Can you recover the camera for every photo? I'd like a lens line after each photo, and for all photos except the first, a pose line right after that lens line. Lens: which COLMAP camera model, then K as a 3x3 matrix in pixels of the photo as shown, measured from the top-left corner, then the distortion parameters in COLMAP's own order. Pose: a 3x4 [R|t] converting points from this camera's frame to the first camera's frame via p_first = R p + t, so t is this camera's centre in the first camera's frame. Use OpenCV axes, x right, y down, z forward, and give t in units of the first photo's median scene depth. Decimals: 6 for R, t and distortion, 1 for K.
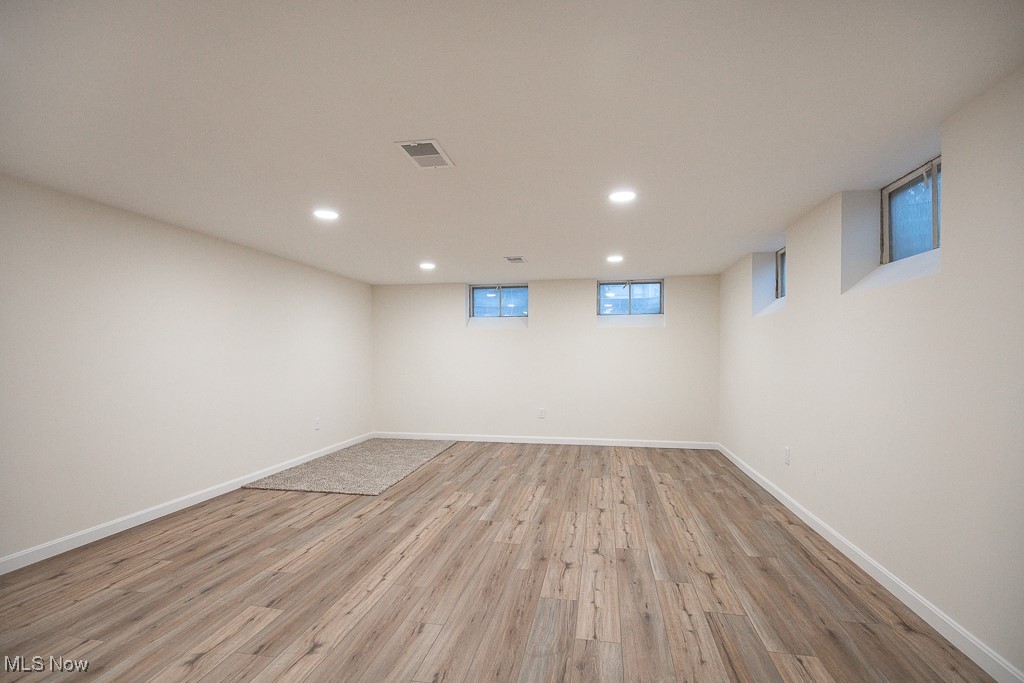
lens RADIAL K [[475.8, 0, 512.2], [0, 475.8, 347.4], [0, 0, 1]] dist [-0.012587, 0.002388]
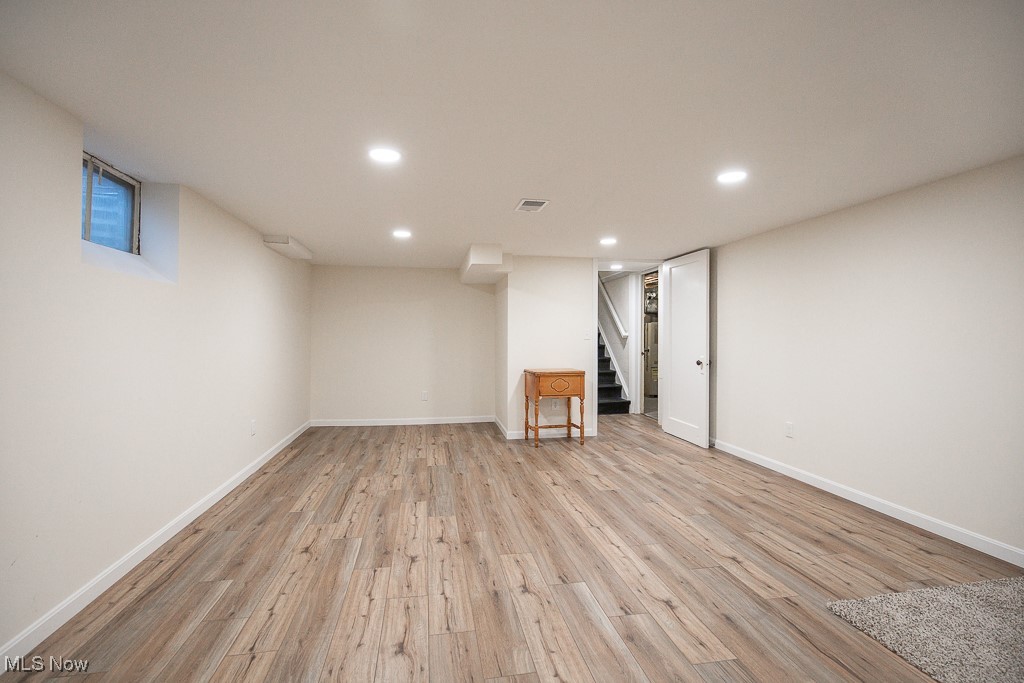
lens RADIAL K [[475.8, 0, 511.9], [0, 475.8, 337.0], [0, 0, 1]] dist [-0.012587, 0.002388]
pose [[-0.932765, 0.003464, -0.360468, 0.331764], [0.007785, 0.999914, -0.010535, 0.017221], [0.360401, -0.012633, -0.932712, 1.945460]]
